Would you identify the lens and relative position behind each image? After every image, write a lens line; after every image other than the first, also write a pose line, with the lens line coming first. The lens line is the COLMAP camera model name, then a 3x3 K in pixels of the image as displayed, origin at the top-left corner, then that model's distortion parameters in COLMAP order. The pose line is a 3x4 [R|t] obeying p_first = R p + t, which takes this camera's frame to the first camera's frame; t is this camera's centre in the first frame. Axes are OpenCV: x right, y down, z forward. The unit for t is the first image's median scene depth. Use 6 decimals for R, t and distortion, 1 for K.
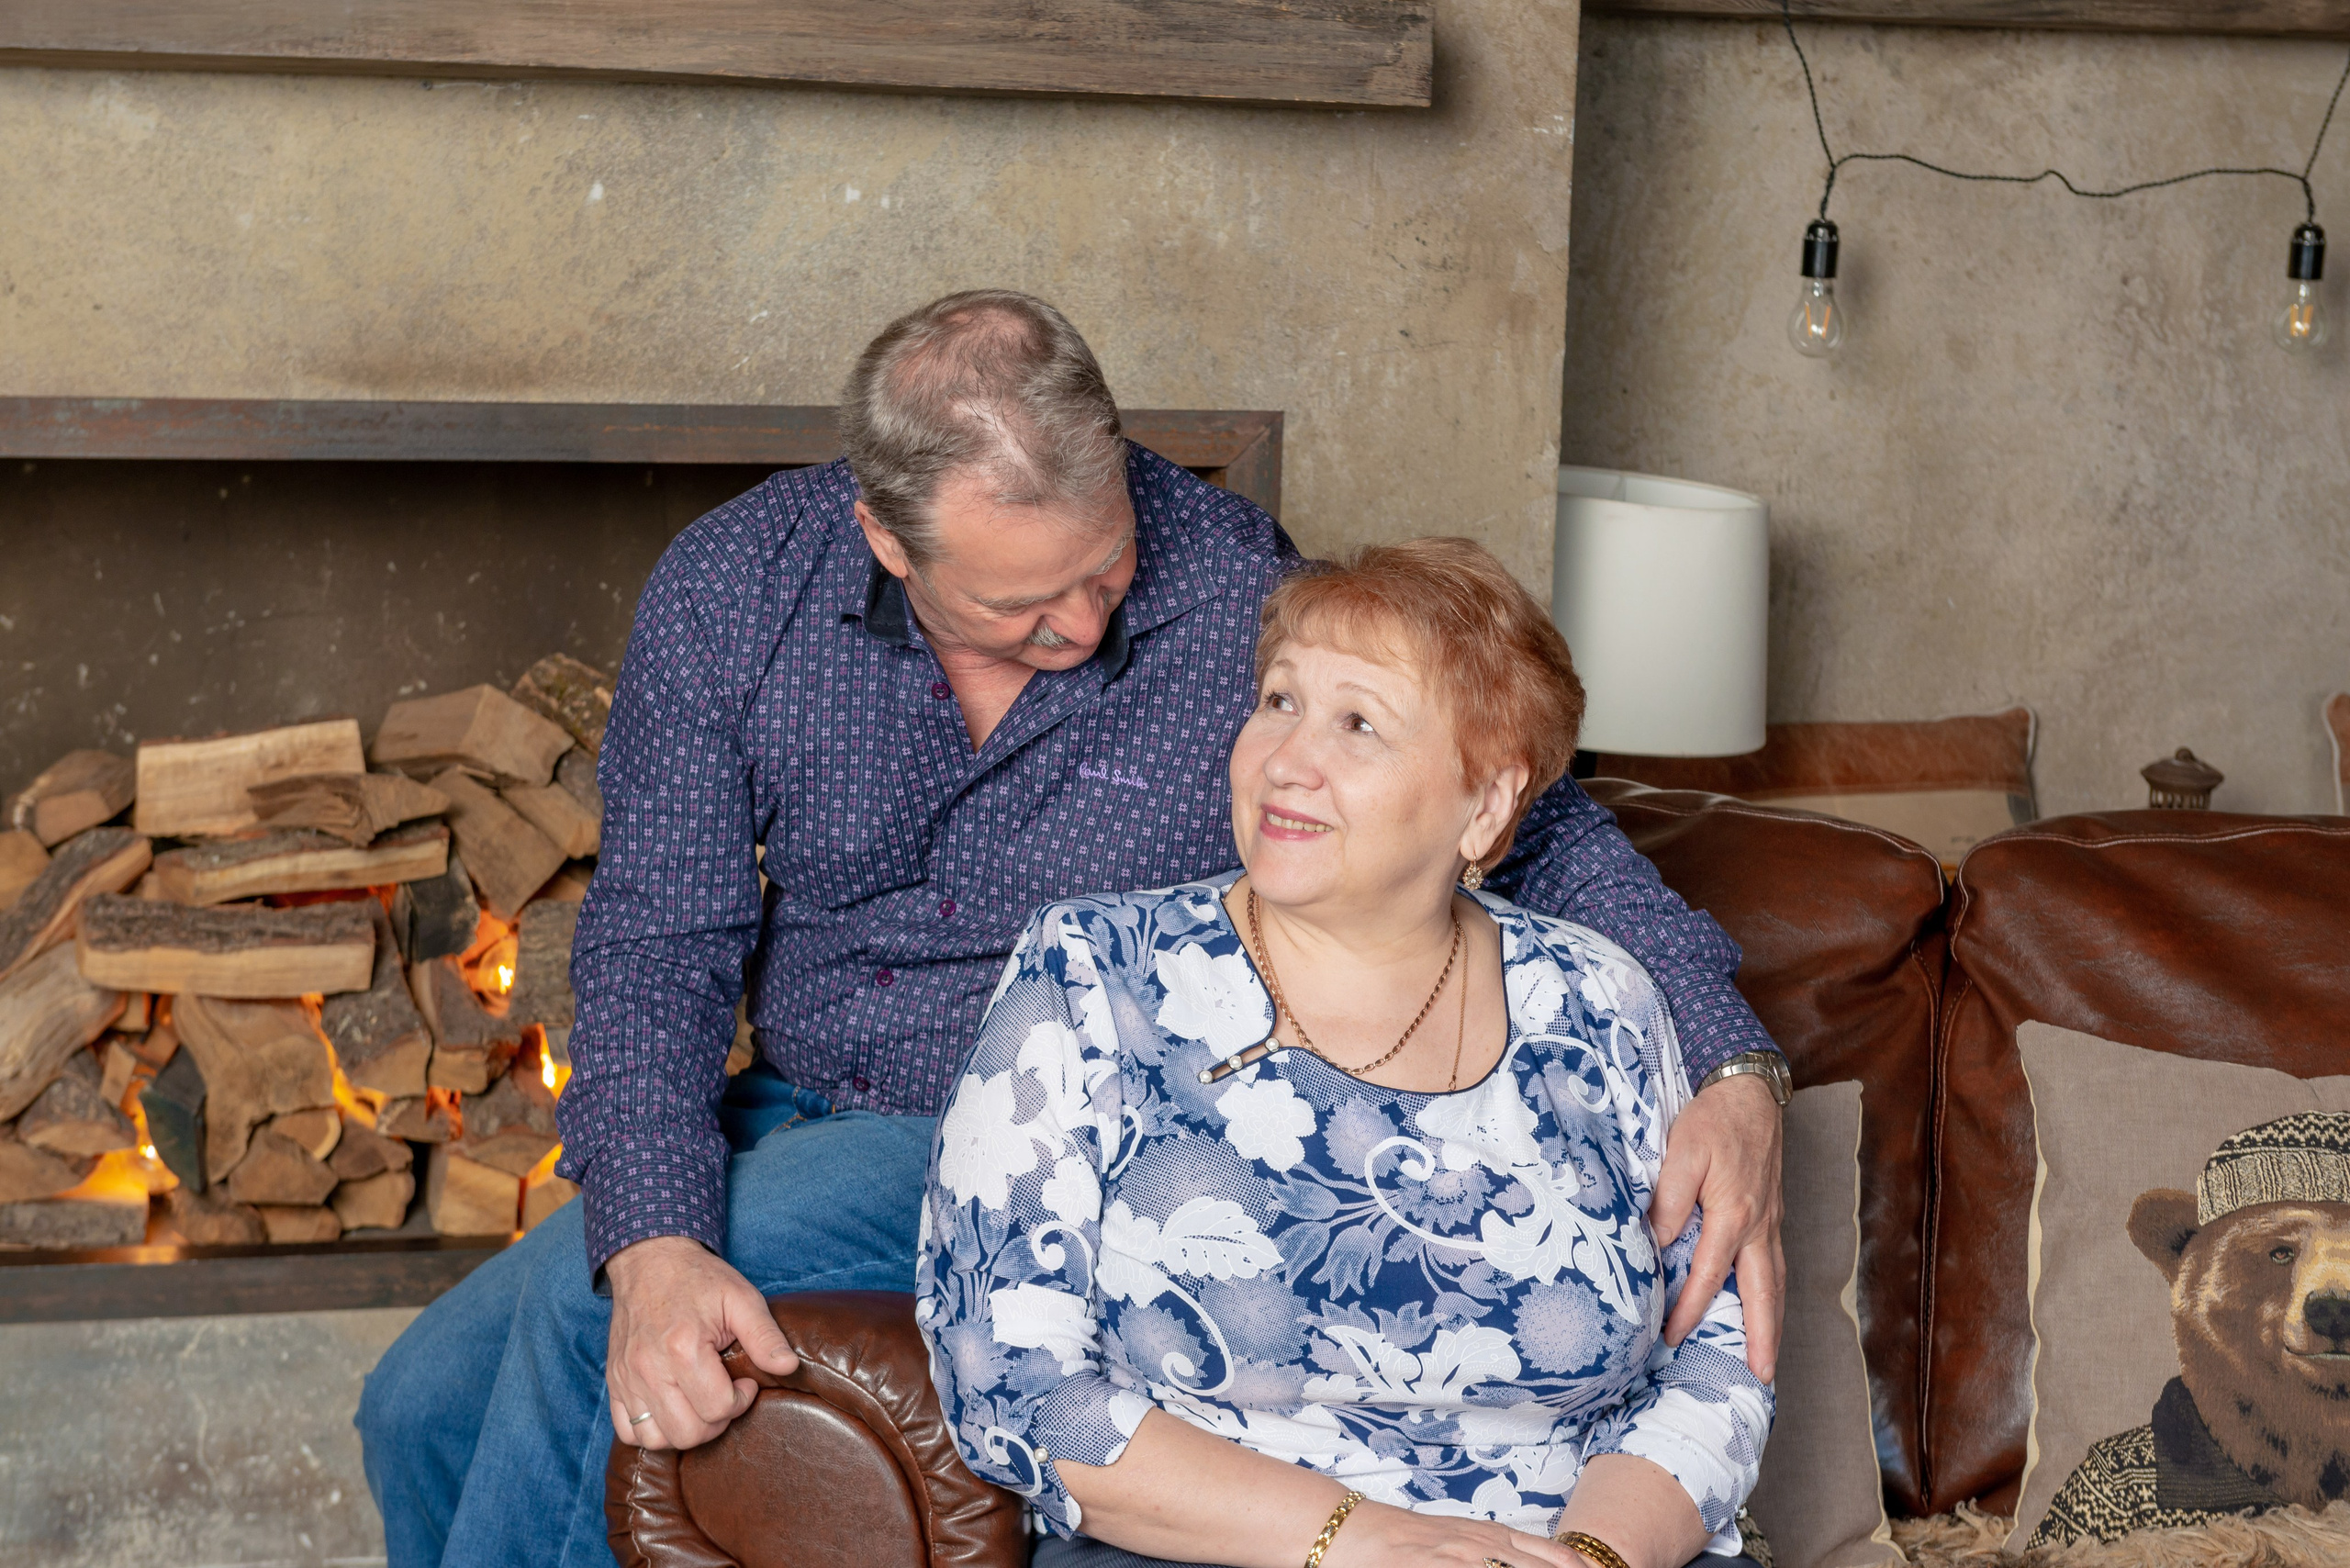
lens RADIAL K [[4349.6, 0, 1181.0], [0, 4349.6, 782.8], [0, 0, 1]] dist [0.041200, -0.361456]
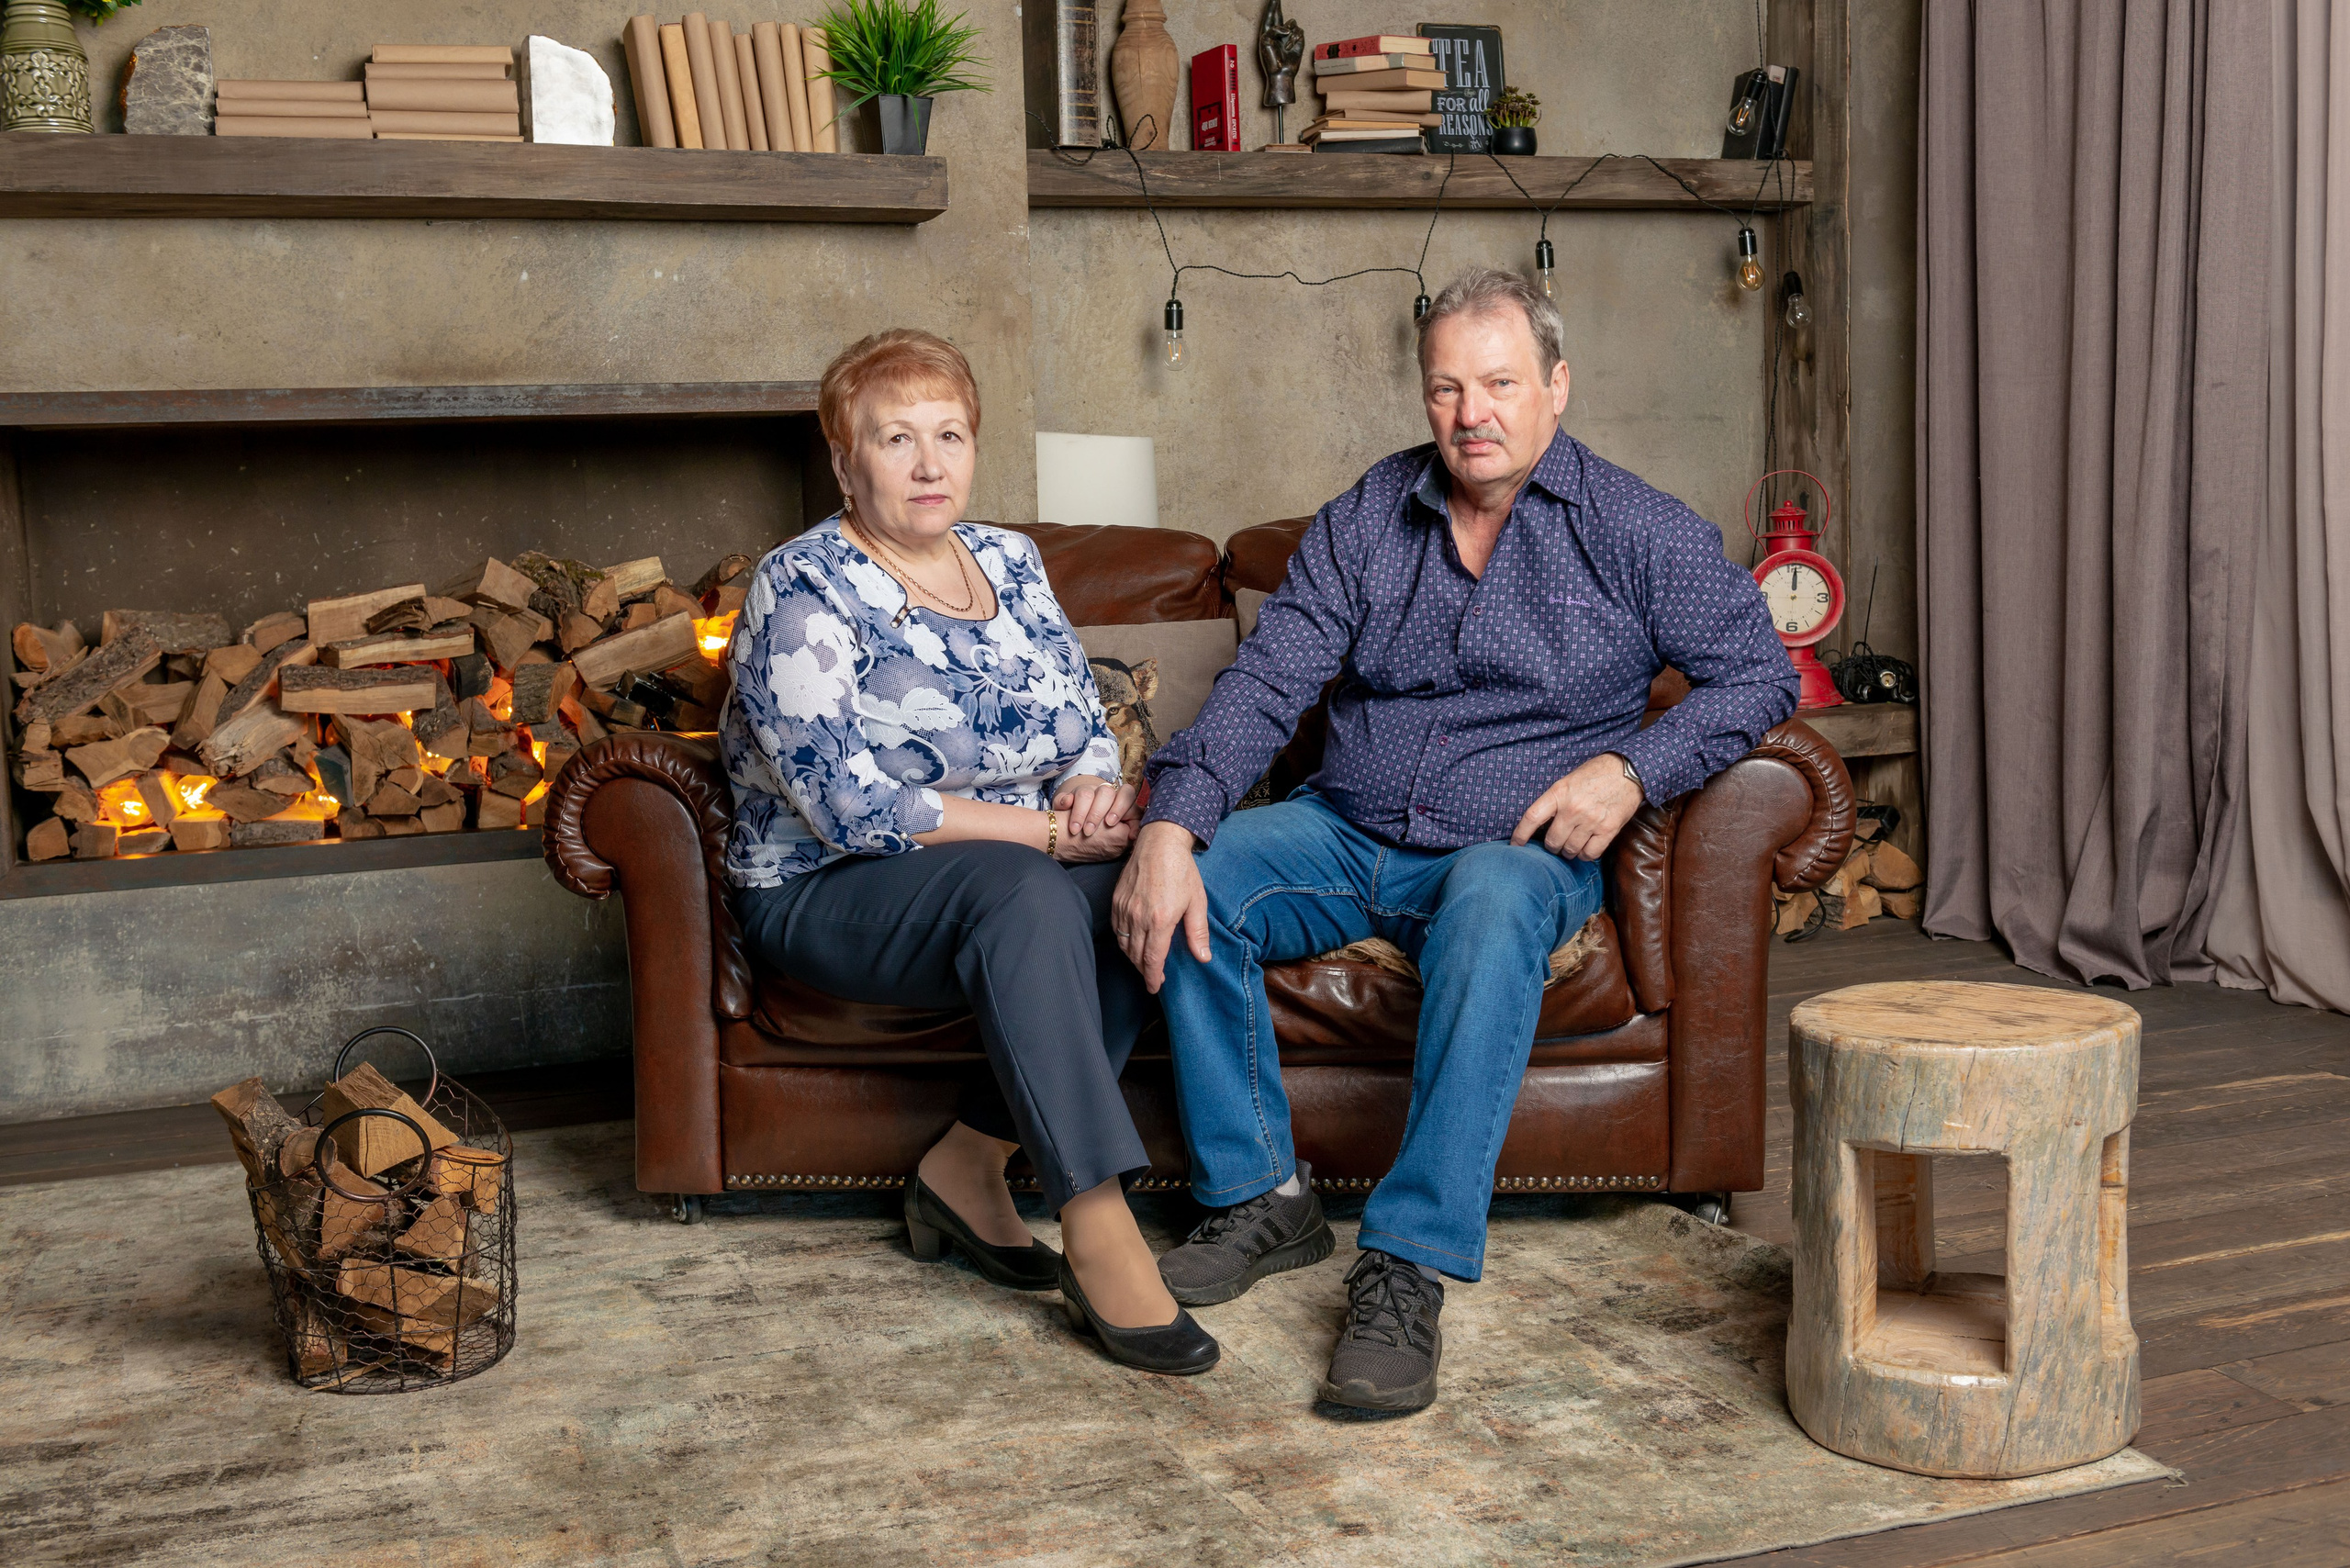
lens RADIAL K [[2447.9, 0, 1163.9], [0, 2447.9, 783.1], [0, 0, 1]] dist [-0.007392, -0.011659]
pose [[0.994272, -0.069789, 0.080949, 0.044320], [0.072781, 0.996747, -0.034613, 0.143441], [-0.078270, 0.040307, 0.996117, -0.101096]]
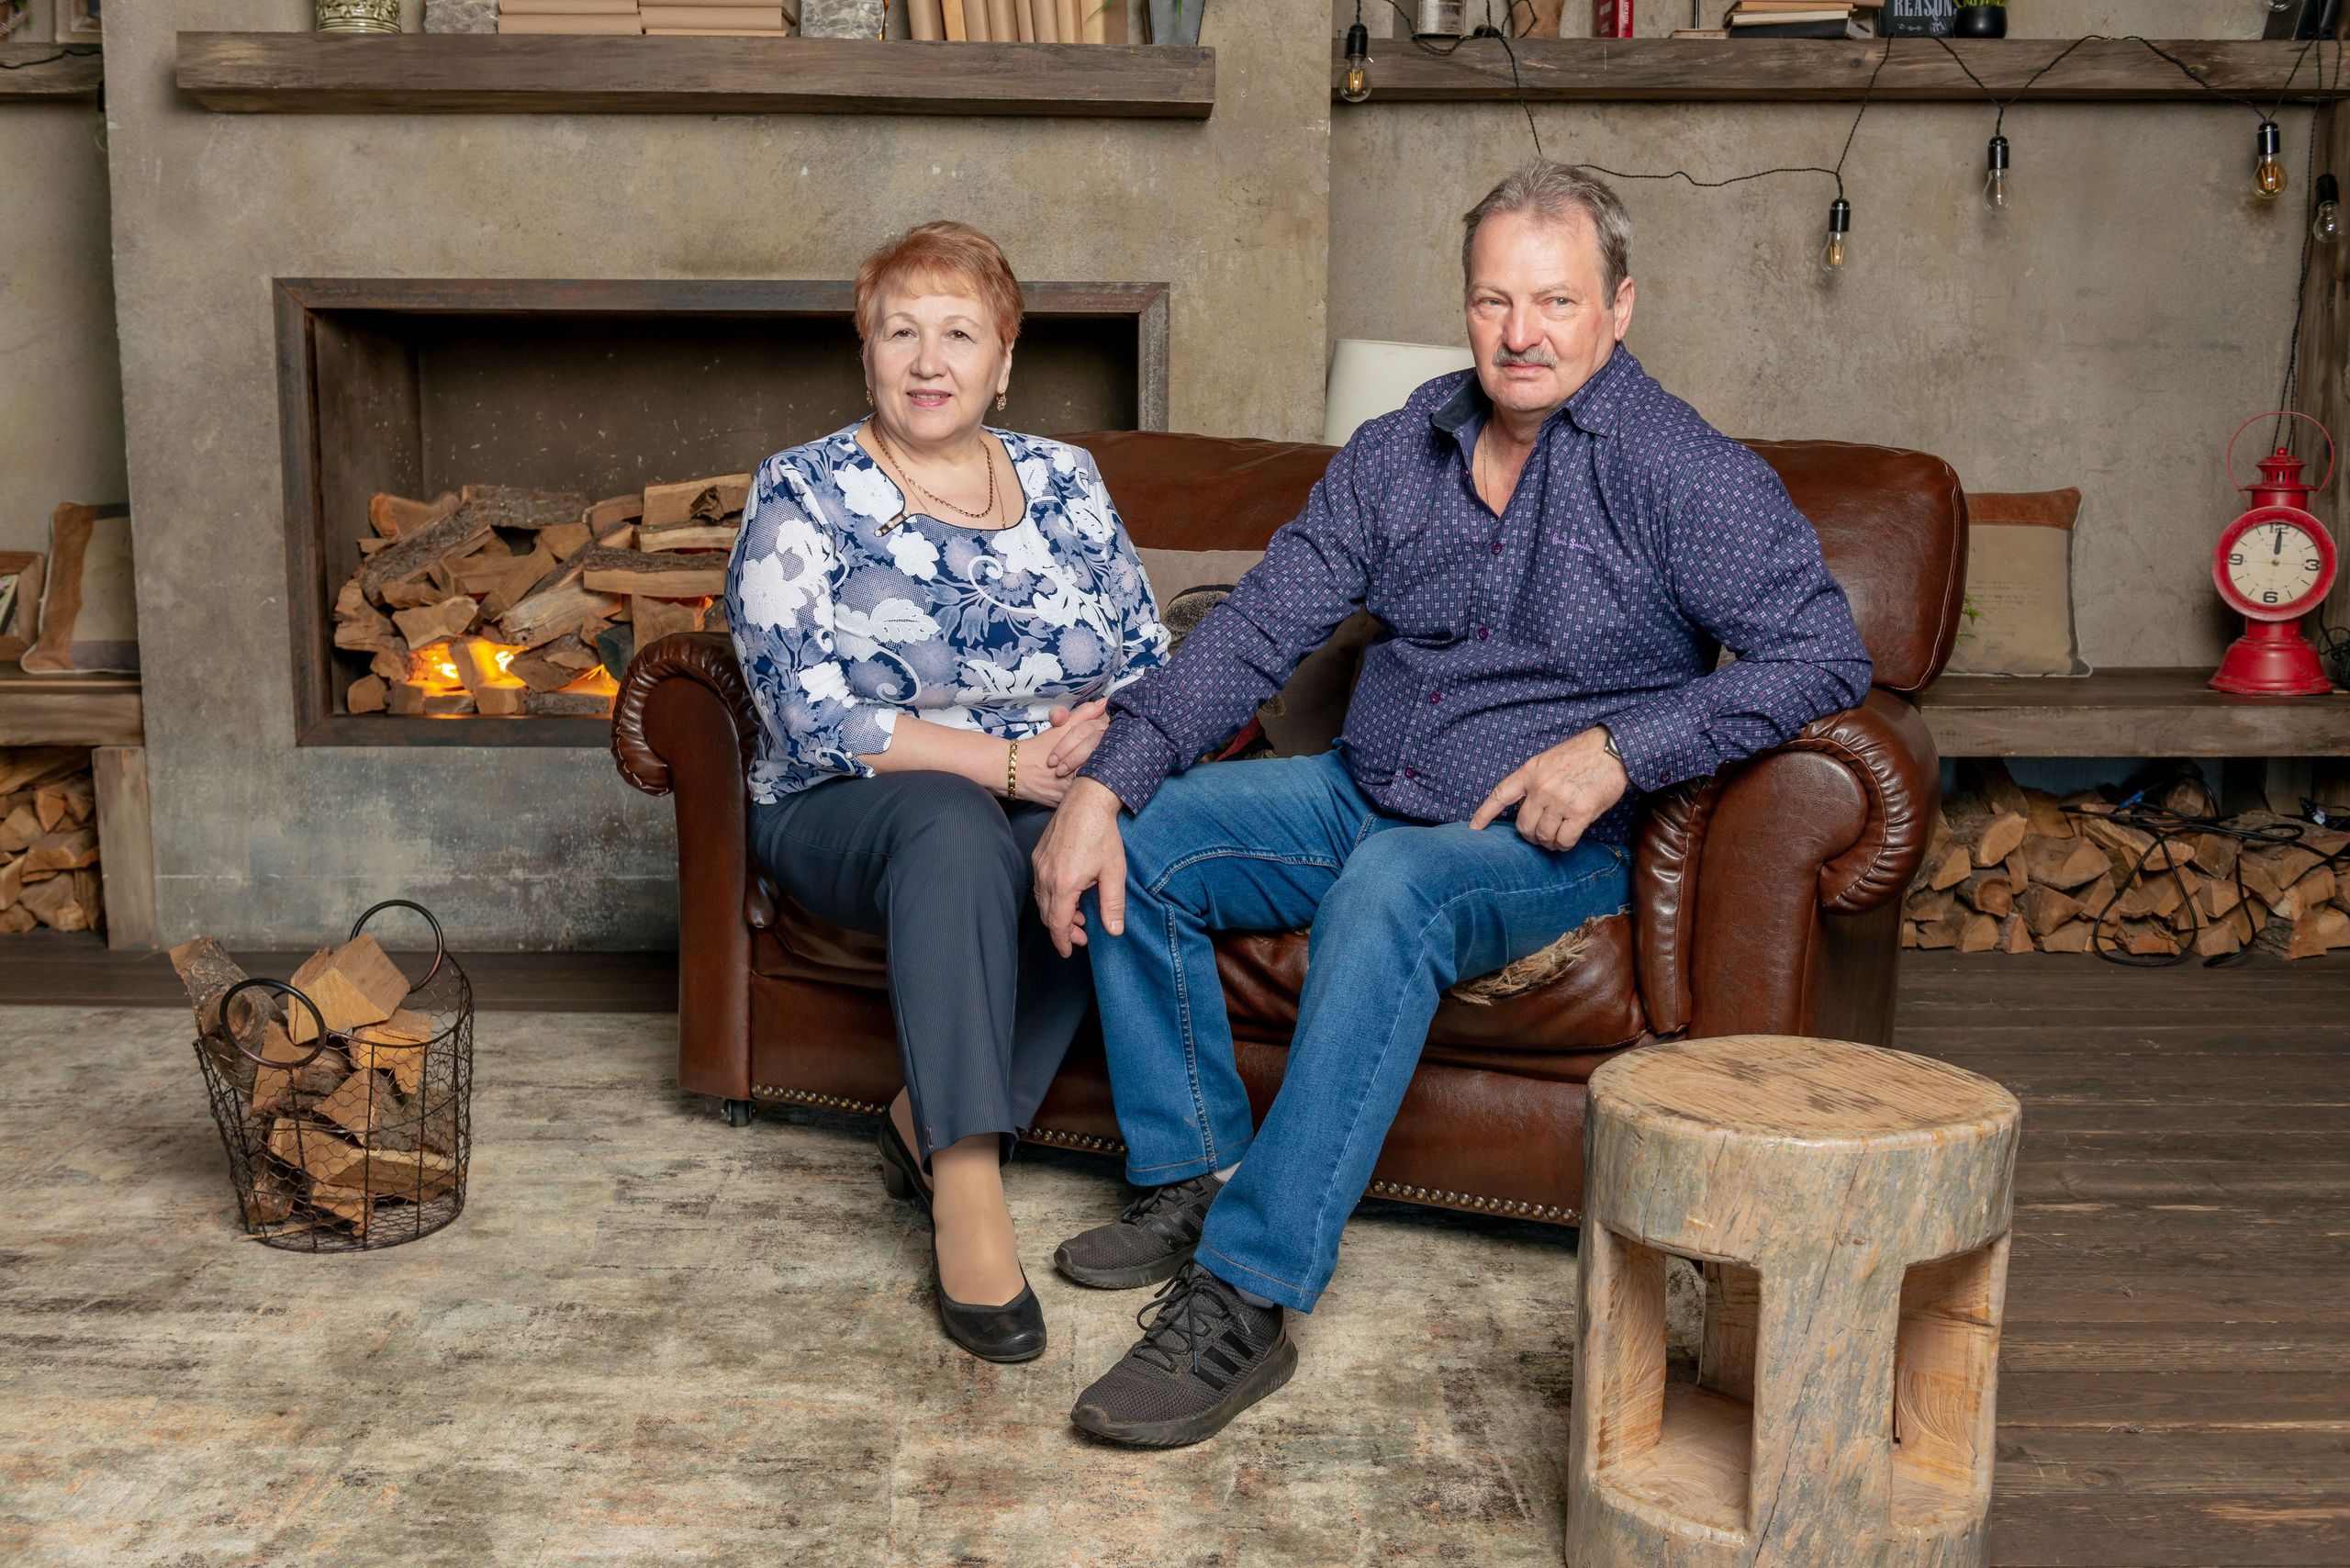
lens RADIAL K [[2427.3, 0, 1162.0], [0, 2427.3, 787.2], [0, 0, 1]] dist [-0.002492, -0.009212]
pose [[0.966579, 0.015500, -0.255899, 0.293638], [-0.016853, 0.999853, -0.003097, 0.136941], [0.255813, 0.007306, 0.966699, -0.014970]]
